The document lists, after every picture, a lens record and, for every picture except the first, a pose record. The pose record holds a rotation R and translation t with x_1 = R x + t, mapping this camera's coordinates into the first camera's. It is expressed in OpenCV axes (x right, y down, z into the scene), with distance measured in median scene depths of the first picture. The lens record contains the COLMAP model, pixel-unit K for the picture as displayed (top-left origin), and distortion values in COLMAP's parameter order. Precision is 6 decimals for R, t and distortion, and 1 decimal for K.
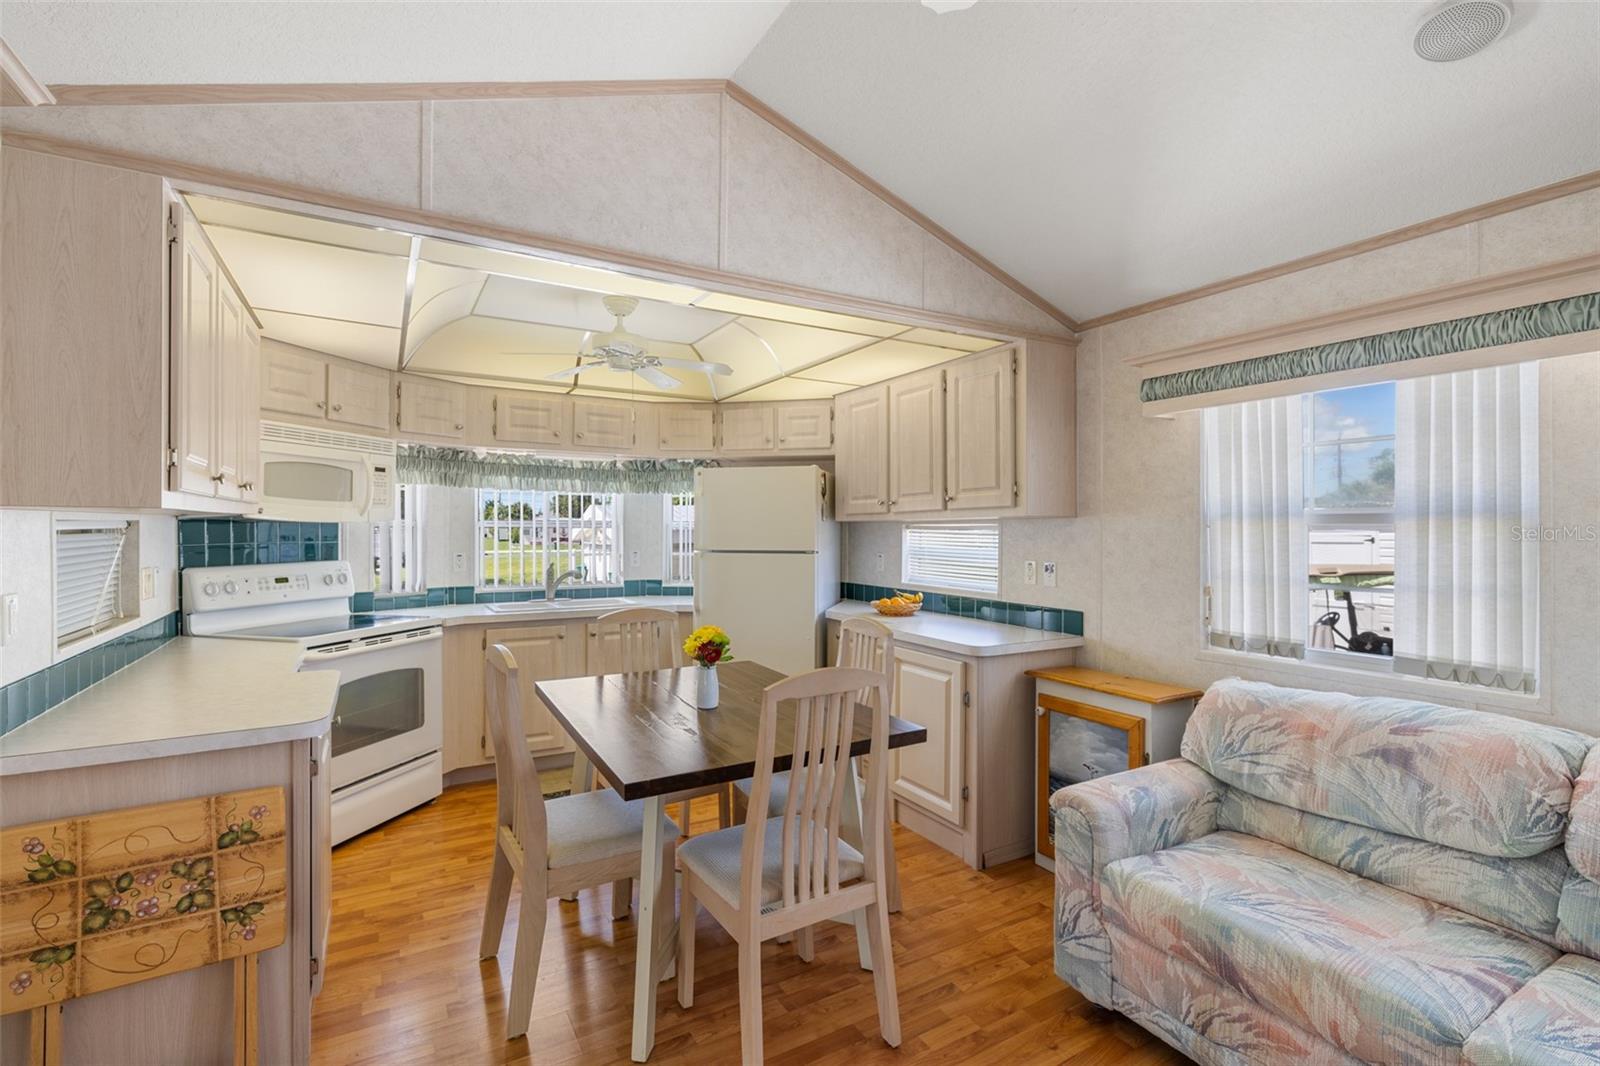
lens RADIAL K [[715.9, 0, 804.6], [0, 715.9, 530.0], [0, 0, 1]] dist [0.000140, 0.001525]
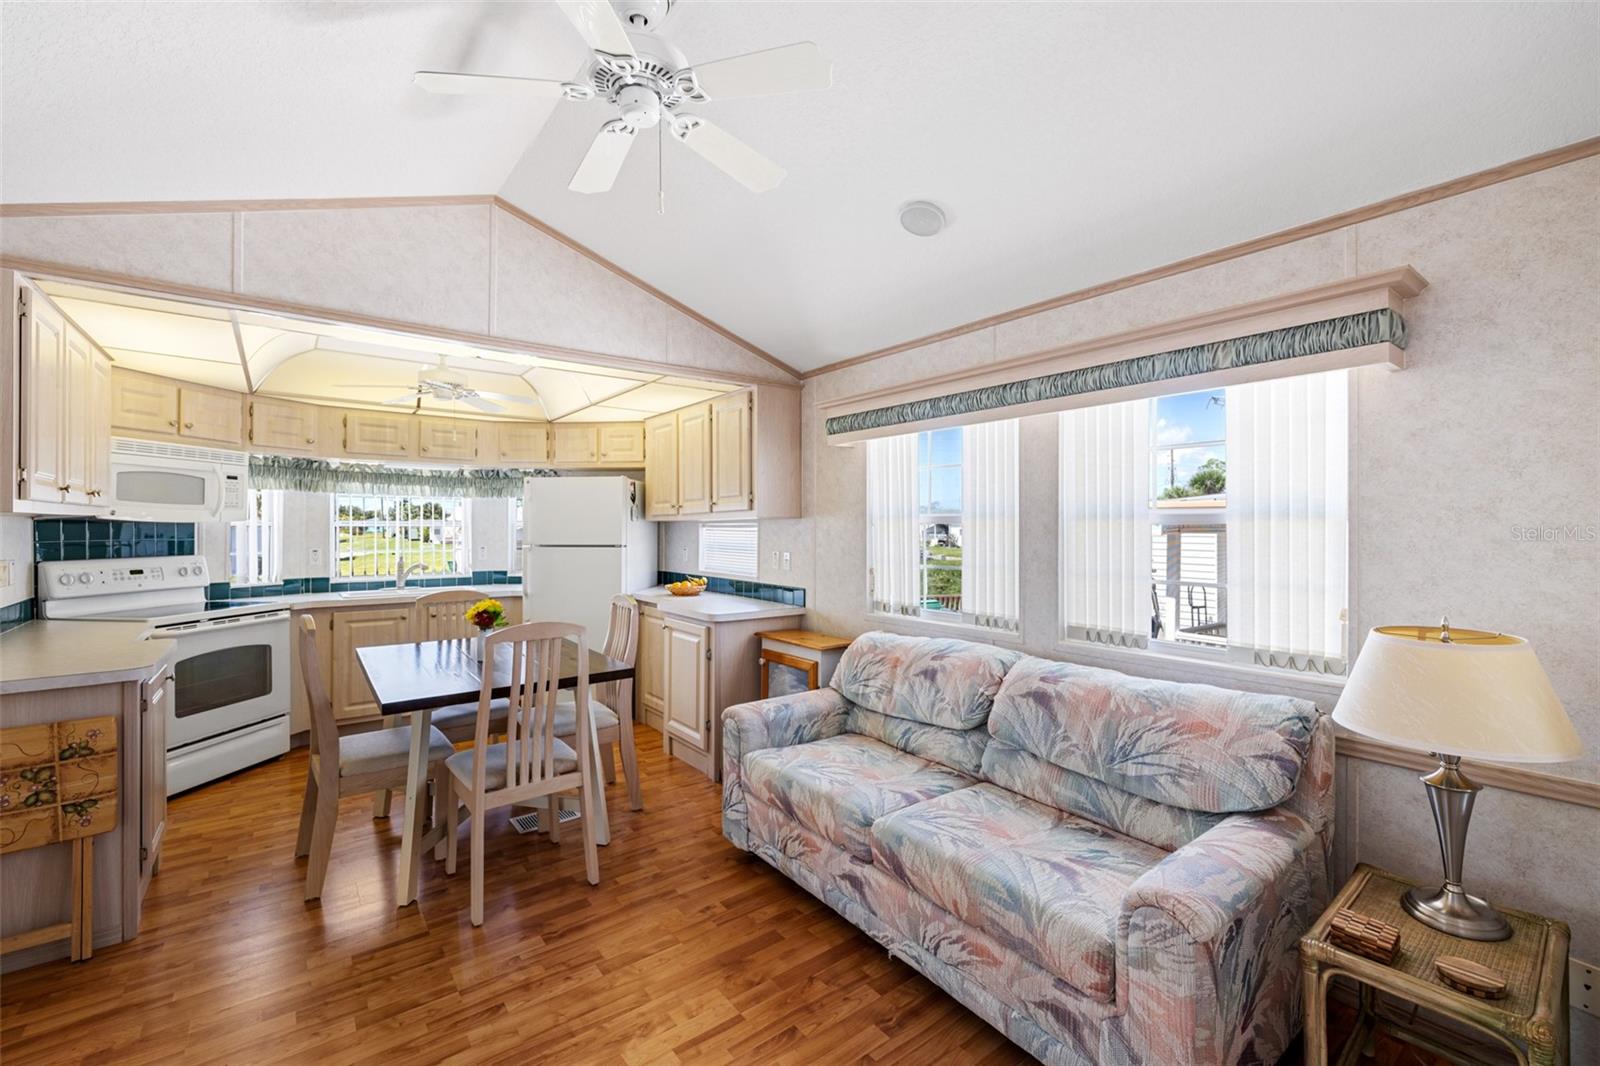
lens RADIAL K [[666.5, 0, 796.9], [0, 666.5, 527.0], [0, 0, 1]] dist [0.010130, -0.001105]
pose [[0.992686, -0.001801, 0.120709, 0.281046], [0.002125, 0.999994, -0.002550, 0.002344], [-0.120704, 0.002788, 0.992685, -0.297371]]
